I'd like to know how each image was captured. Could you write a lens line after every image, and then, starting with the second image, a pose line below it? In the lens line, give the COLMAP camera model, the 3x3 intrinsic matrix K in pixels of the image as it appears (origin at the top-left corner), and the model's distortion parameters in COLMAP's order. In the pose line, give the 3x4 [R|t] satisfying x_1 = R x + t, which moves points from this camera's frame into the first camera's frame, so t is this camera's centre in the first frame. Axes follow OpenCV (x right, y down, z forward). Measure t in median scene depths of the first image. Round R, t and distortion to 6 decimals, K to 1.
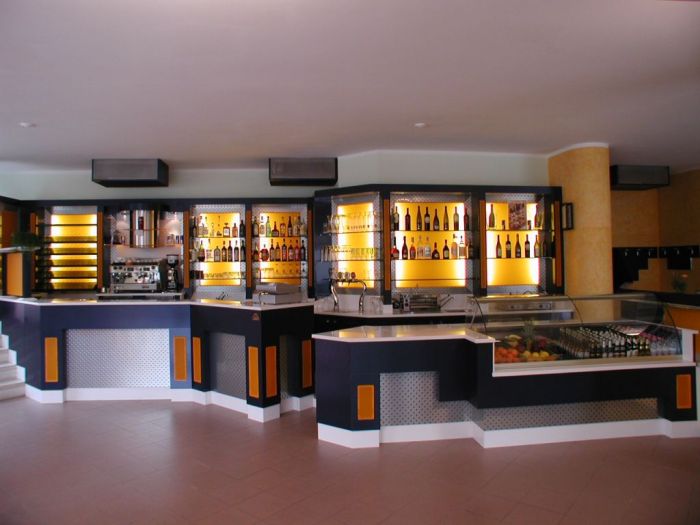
lens RADIAL K [[528.9, 0, 337.0], [0, 528.9, 258.3], [0, 0, 1]] dist [-0.188589, 0.126490]
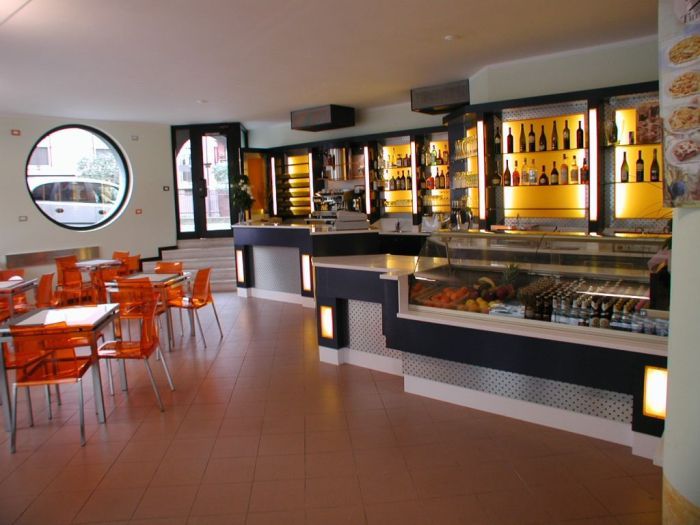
lens RADIAL K [[528.9, 0, 337.0], [0, 528.9, 258.3], [0, 0, 1]] dist [-0.188589, 0.126490]
pose [[0.685250, 0.070217, -0.724916, 0.562174], [0.038194, 0.990507, 0.132047, -0.003288], [0.727306, -0.118172, 0.676063, 0.181400]]
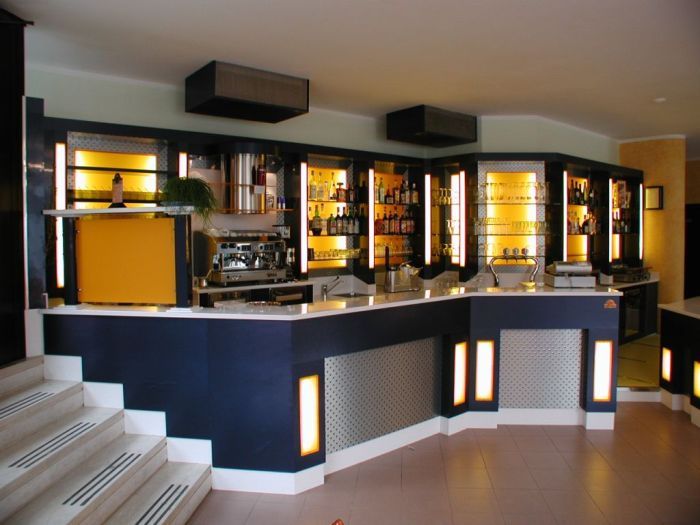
lens RADIAL K [[528.9, 0, 337.0], [0, 528.9, 258.3], [0, 0, 1]] dist [-0.188589, 0.126490]
pose [[0.836790, -0.020968, 0.547123, -0.713230], [-0.006487, 0.998817, 0.048199, 0.003489], [-0.547486, -0.043882, 0.835663, 0.431482]]
